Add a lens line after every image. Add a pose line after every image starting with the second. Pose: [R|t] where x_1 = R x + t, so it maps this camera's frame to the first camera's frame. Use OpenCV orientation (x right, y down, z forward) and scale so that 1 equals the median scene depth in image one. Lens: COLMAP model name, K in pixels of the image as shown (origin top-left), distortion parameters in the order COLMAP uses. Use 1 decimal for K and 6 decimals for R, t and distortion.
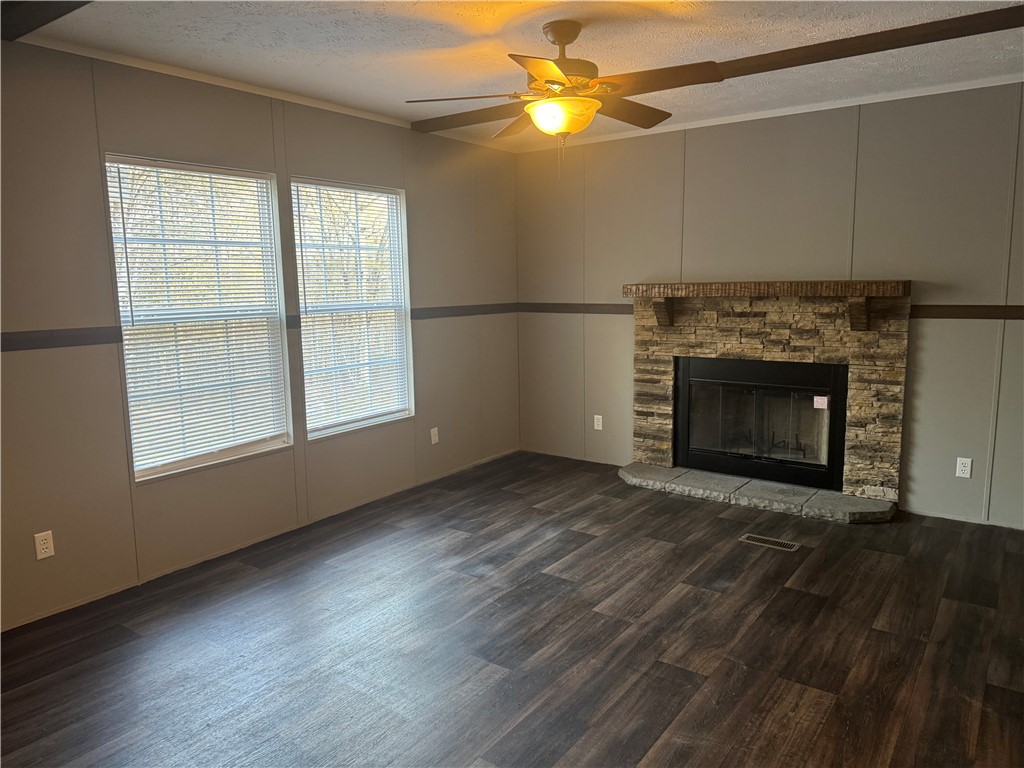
lens RADIAL K [[723.8, 0, 517.3], [0, 723.8, 385.2], [0, 0, 1]] dist [0.052099, -0.036142]
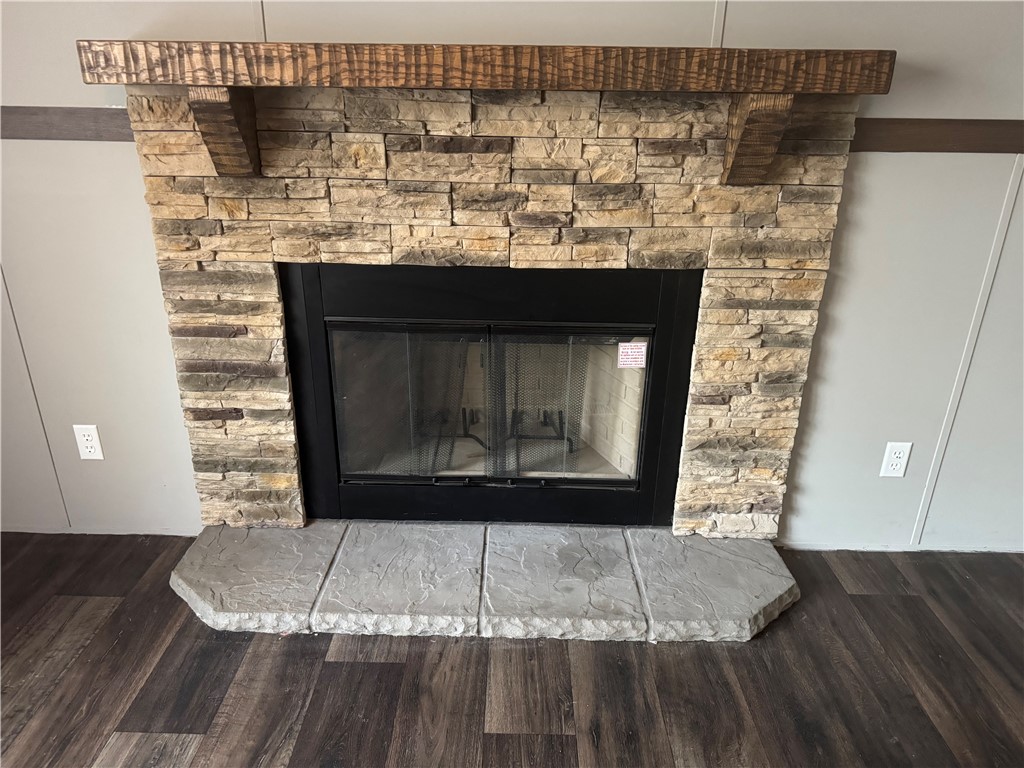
lens RADIAL K [[723.8, 0, 495.1], [0, 723.8, 395.8], [0, 0, 1]] dist [0.052099, -0.036142]
pose [[0.833821, -0.194610, 0.516595, 0.113148], [0.056098, 0.960827, 0.271413, -0.075527], [-0.549178, -0.197330, 0.812074, 0.679716]]
